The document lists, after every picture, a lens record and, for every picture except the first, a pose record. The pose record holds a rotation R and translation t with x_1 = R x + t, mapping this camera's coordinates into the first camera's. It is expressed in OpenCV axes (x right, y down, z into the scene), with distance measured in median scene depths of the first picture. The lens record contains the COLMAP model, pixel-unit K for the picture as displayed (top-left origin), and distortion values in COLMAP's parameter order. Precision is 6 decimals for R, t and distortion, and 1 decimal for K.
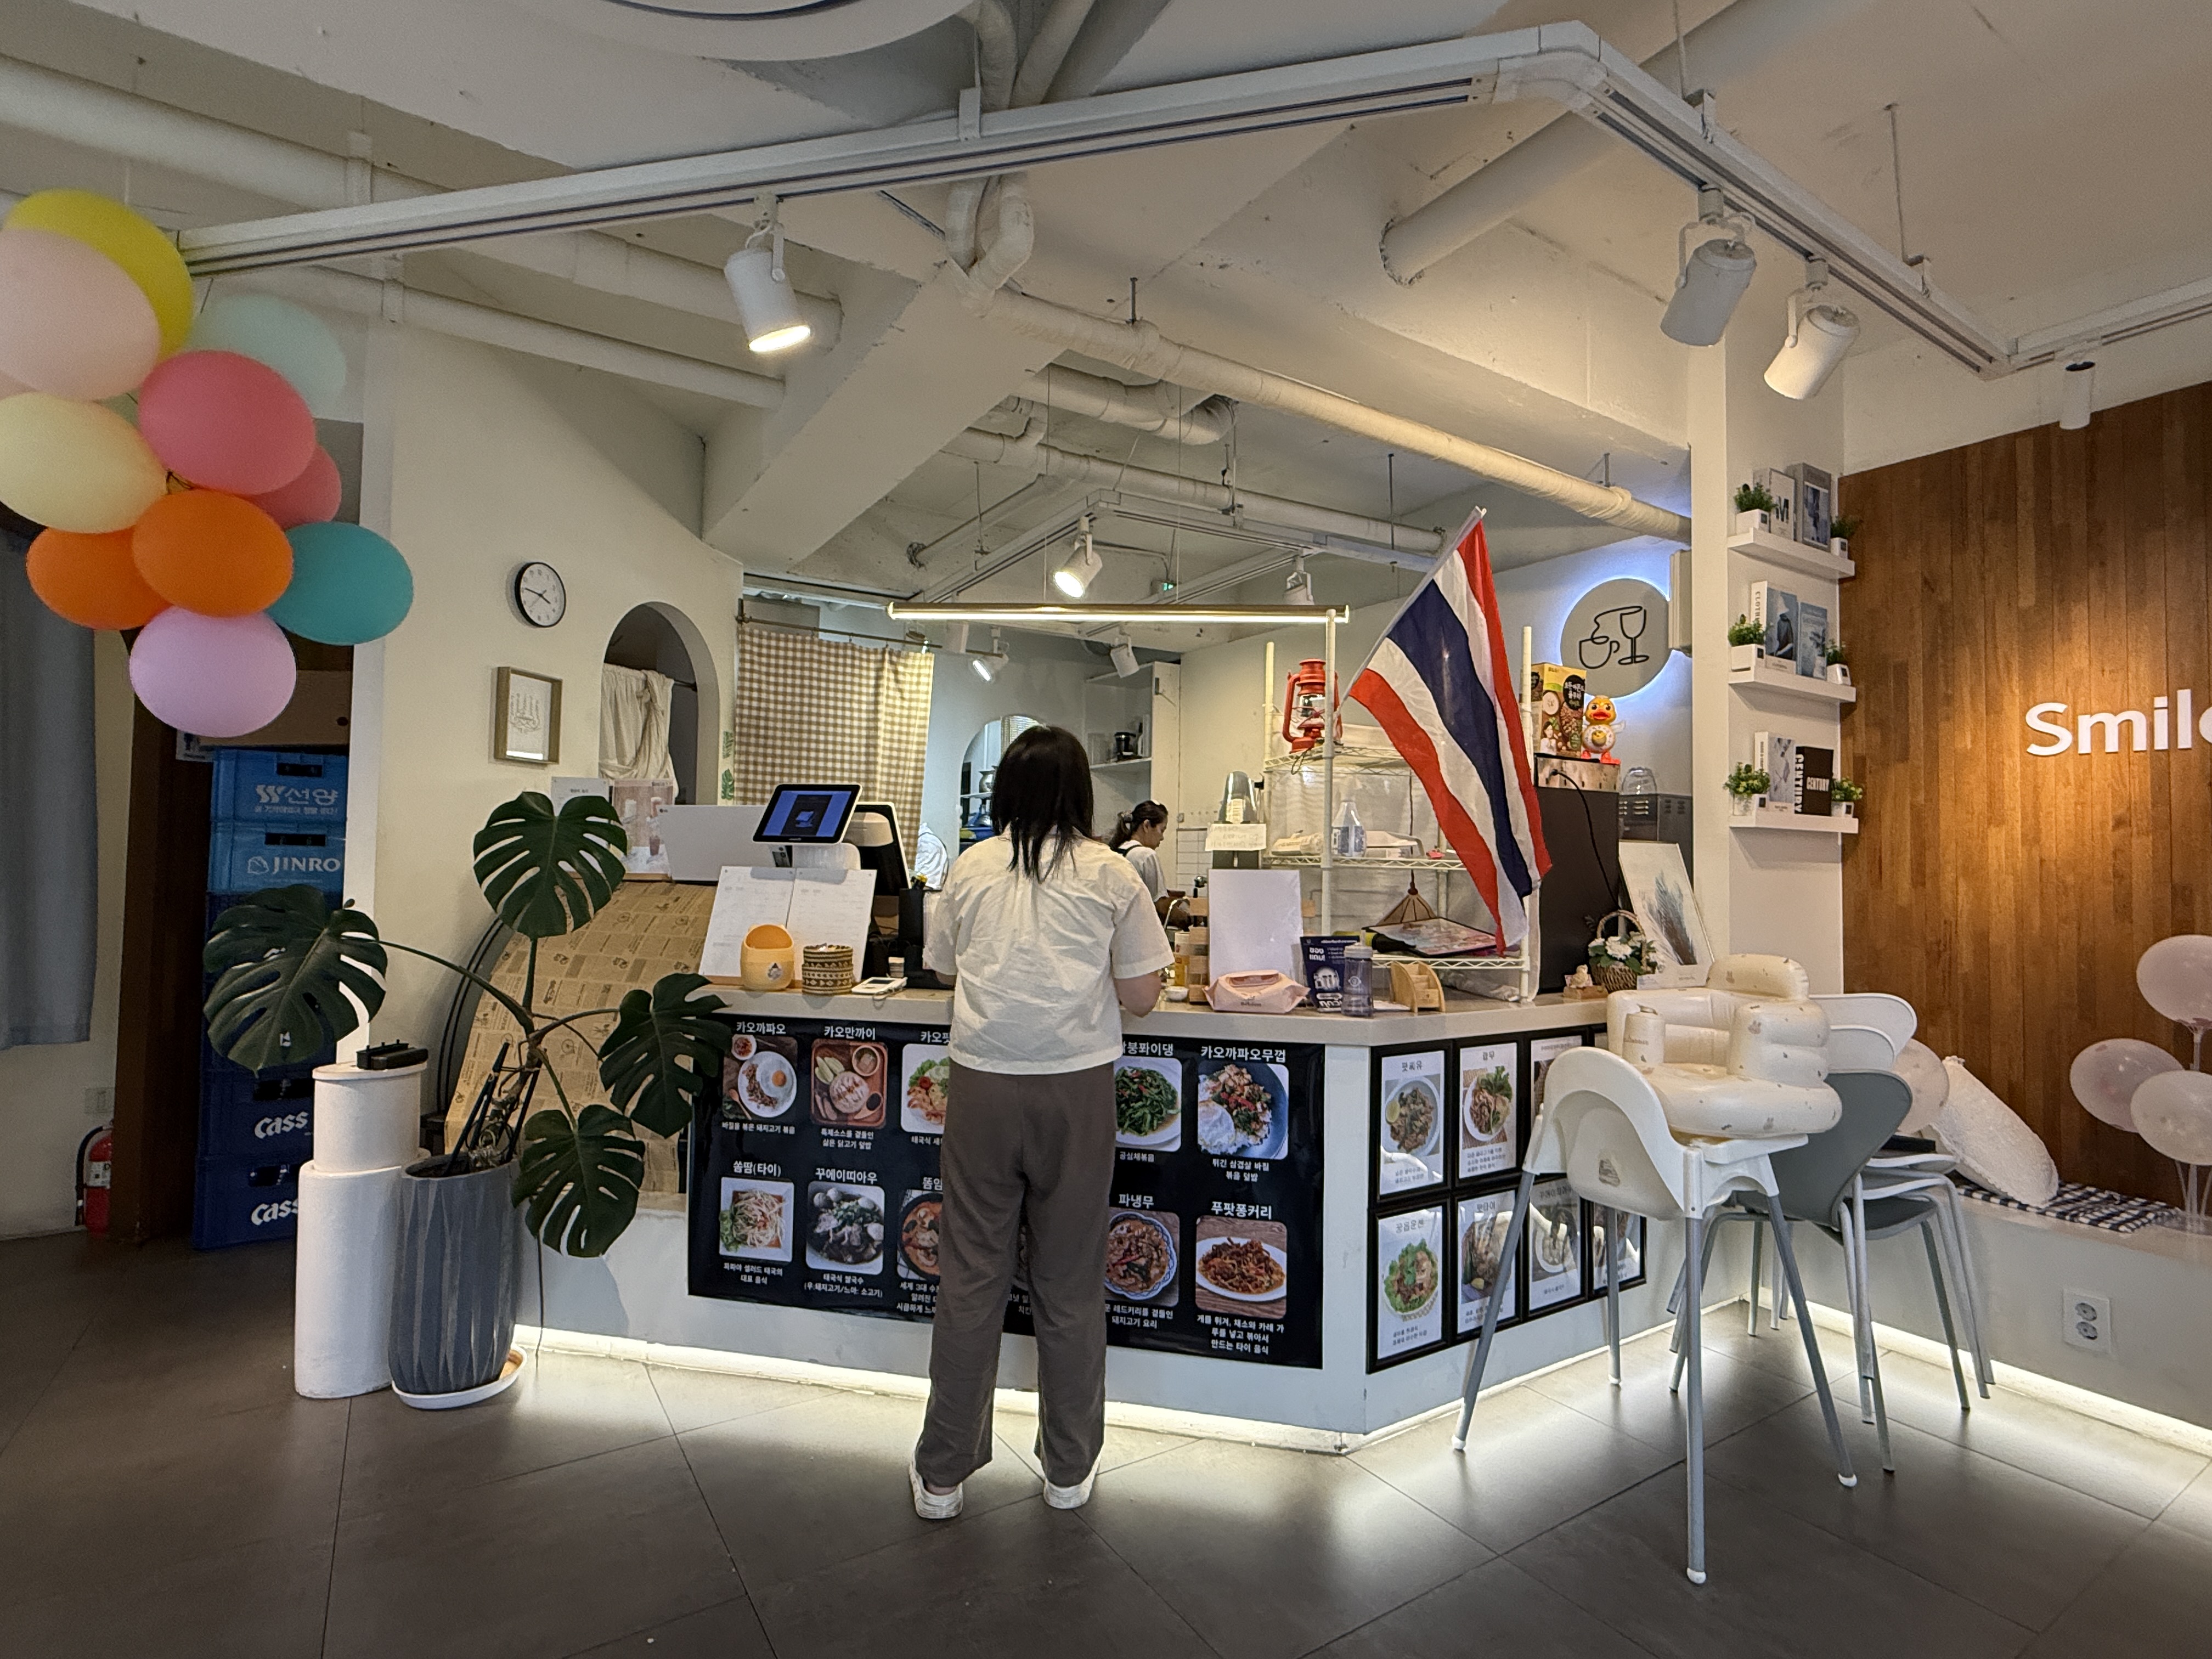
lens RADIAL K [[1094.5, 0, 1102.9], [0, 1094.5, 831.5], [0, 0, 1]] dist [-0.002989, 0.002244]
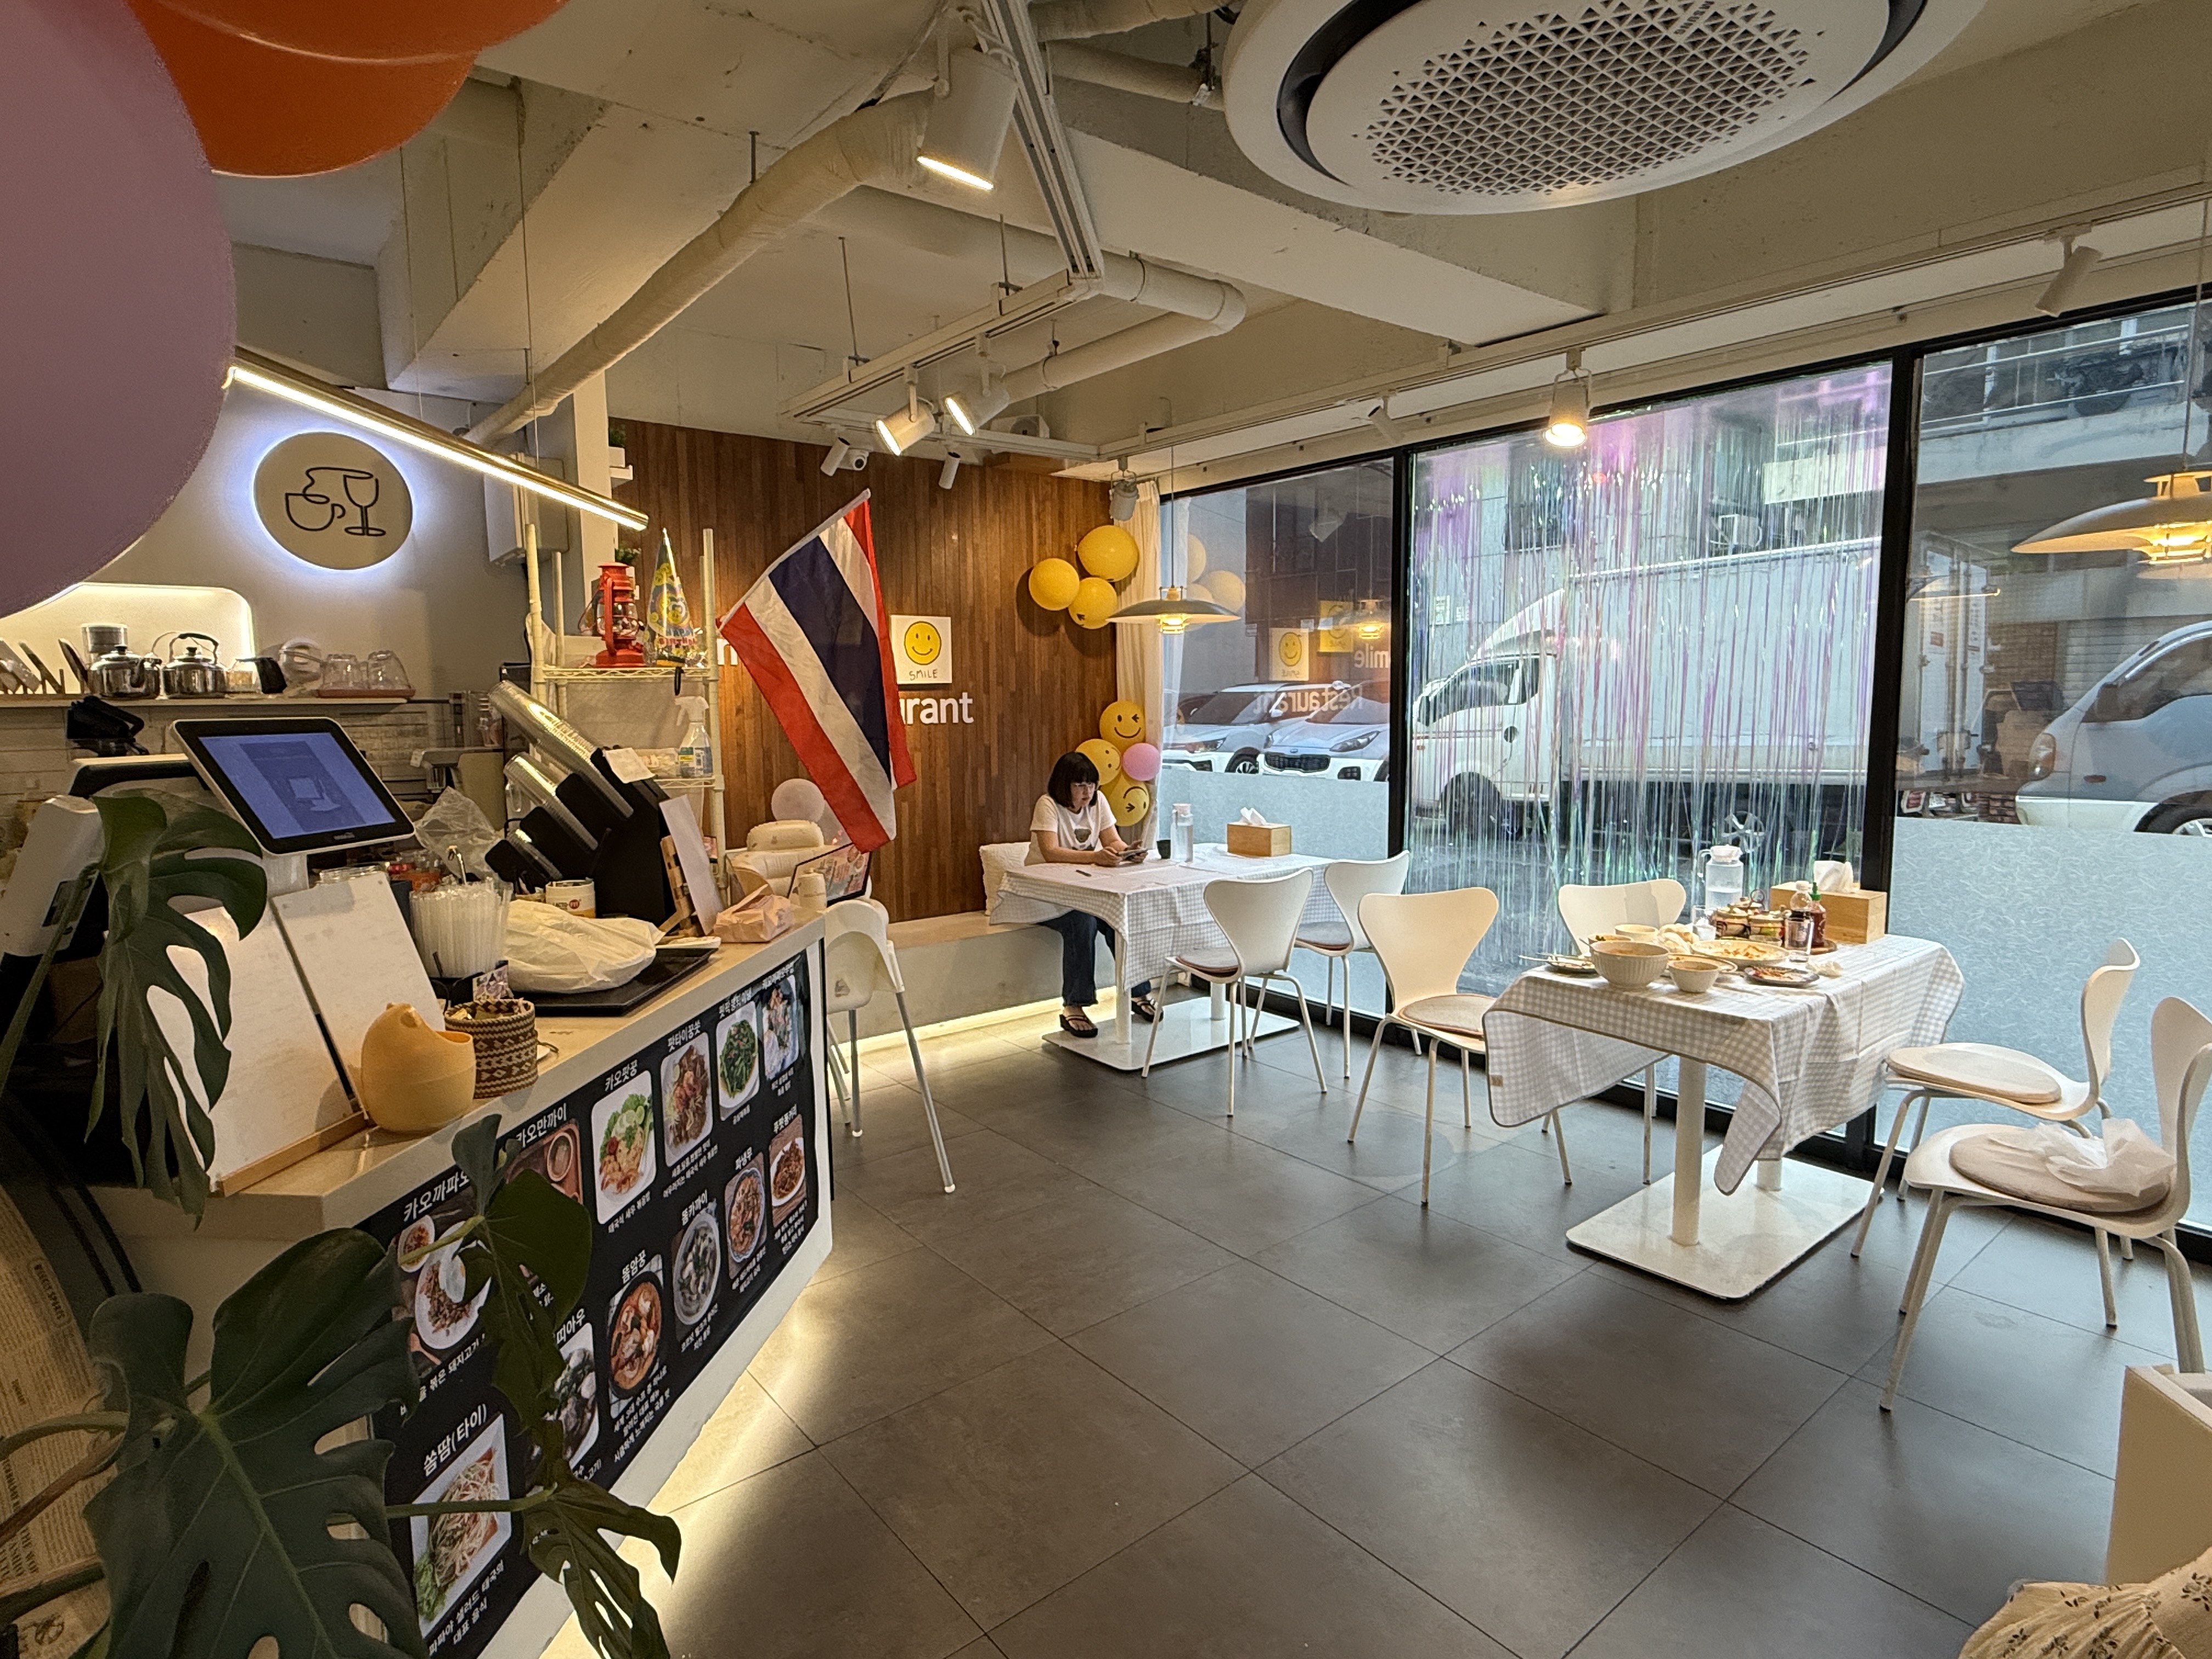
lens RADIAL K [[1171.3, 0, 1107.7], [0, 1171.3, 829.2], [0, 0, 1]] dist [0.006606, 0.000548]
pose [[-0.117566, -0.133179, 0.984094, -0.898715], [-0.024780, 0.991051, 0.131160, -0.081213], [-0.992756, -0.008966, -0.119814, 0.750121]]
